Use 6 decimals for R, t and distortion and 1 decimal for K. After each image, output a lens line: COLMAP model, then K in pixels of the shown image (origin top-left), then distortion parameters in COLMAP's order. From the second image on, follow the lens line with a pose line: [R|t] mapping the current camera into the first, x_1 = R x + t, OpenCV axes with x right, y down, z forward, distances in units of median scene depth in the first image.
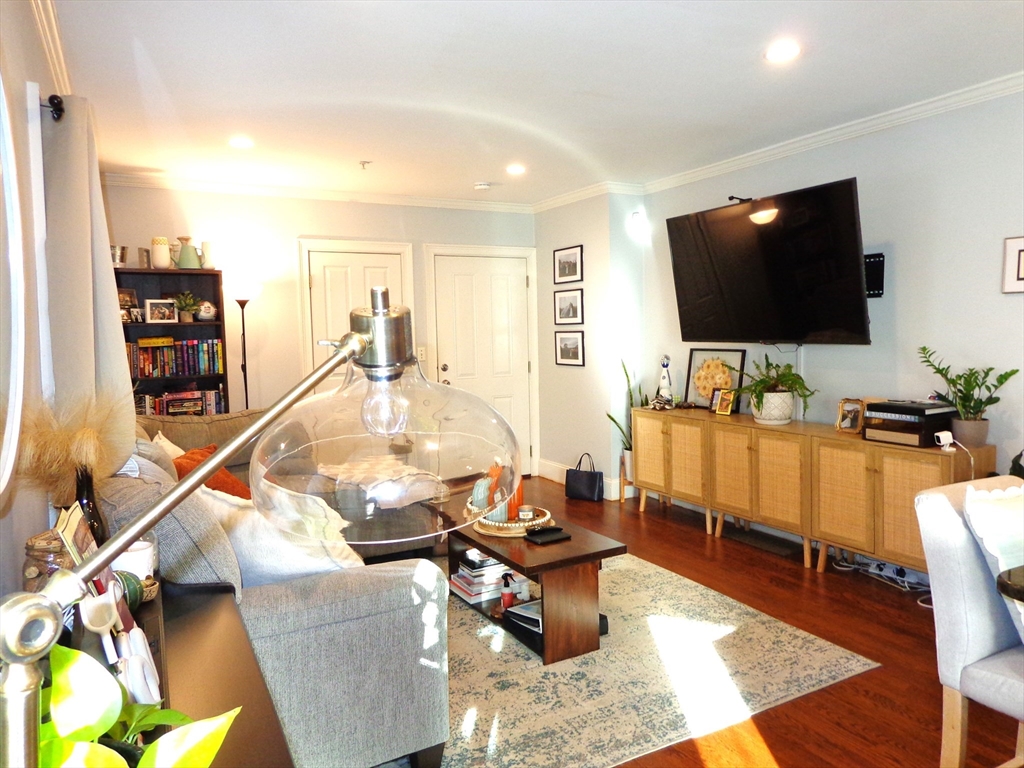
lens RADIAL K [[719.8, 0, 509.0], [0, 719.8, 383.2], [0, 0, 1]] dist [-0.003135, 0.003244]
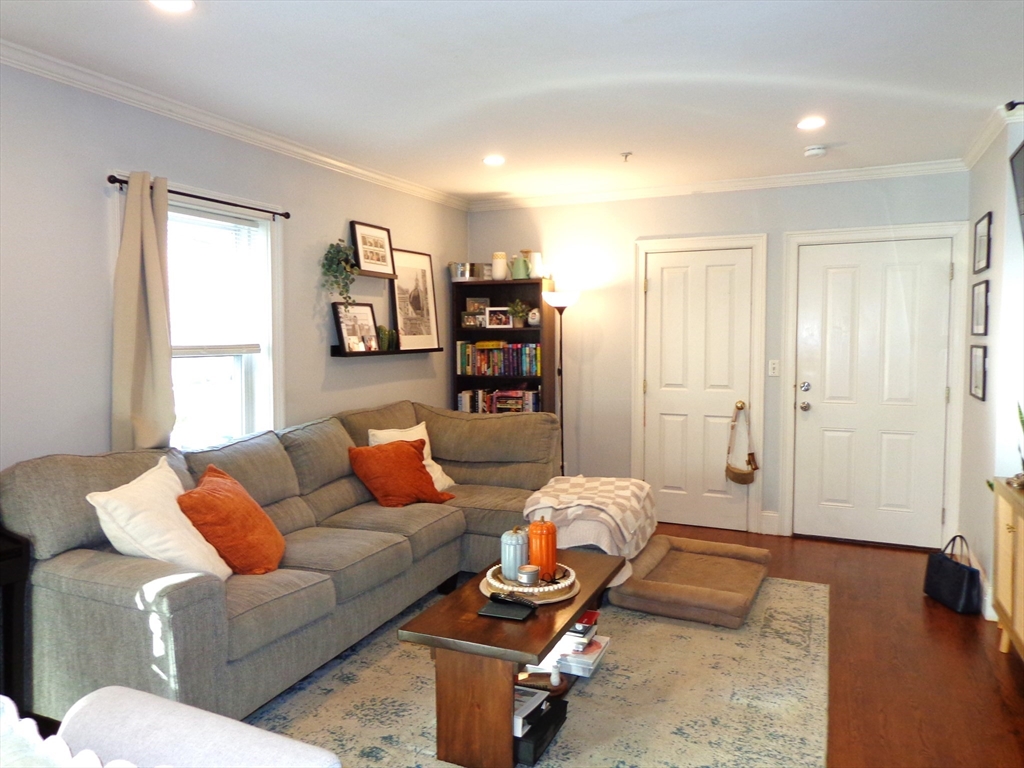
lens RADIAL K [[713.9, 0, 511.3], [0, 713.9, 379.9], [0, 0, 1]] dist [-0.006419, 0.002412]
pose [[0.604170, 0.069987, -0.793776, 0.423461], [-0.069214, 0.996980, 0.035222, -0.042925], [0.793844, 0.033661, 0.607189, 0.333049]]
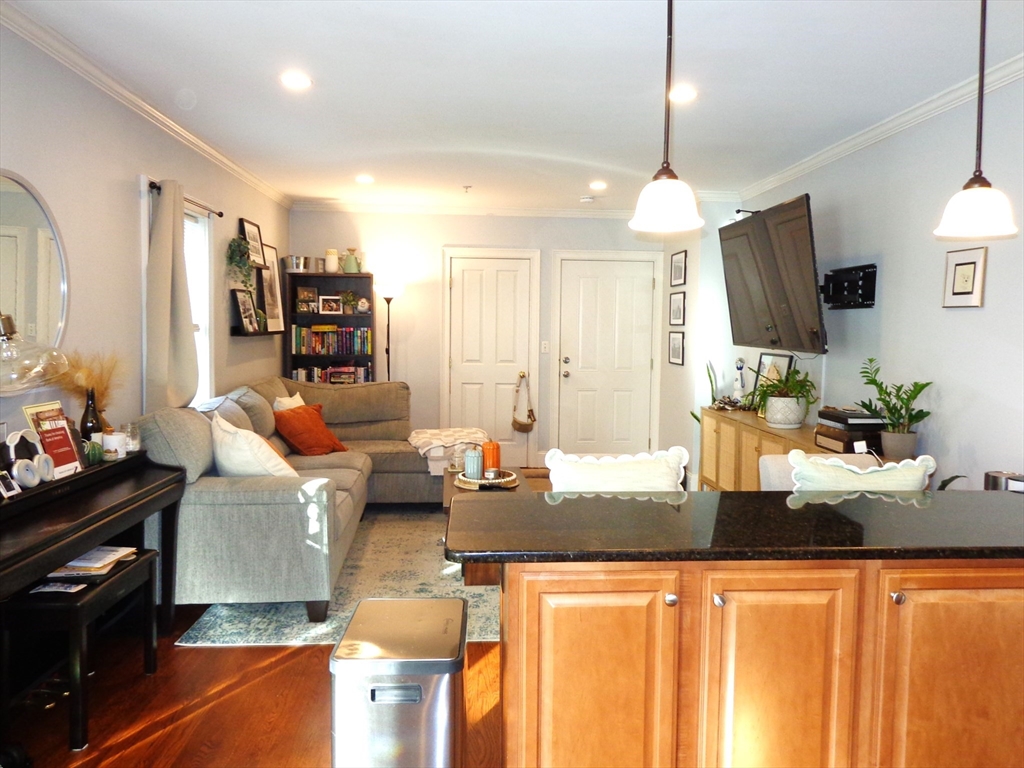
lens RADIAL K [[747.5, 0, 512.0], [0, 747.5, 384.0], [0, 0, 1]] dist [-0.003227, 0.001032]
pose [[0.910796, 0.064835, -0.407735, 0.388697], [-0.062426, 0.997864, 0.019226, -0.002239], [0.408110, 0.007942, 0.912898, -0.118791]]
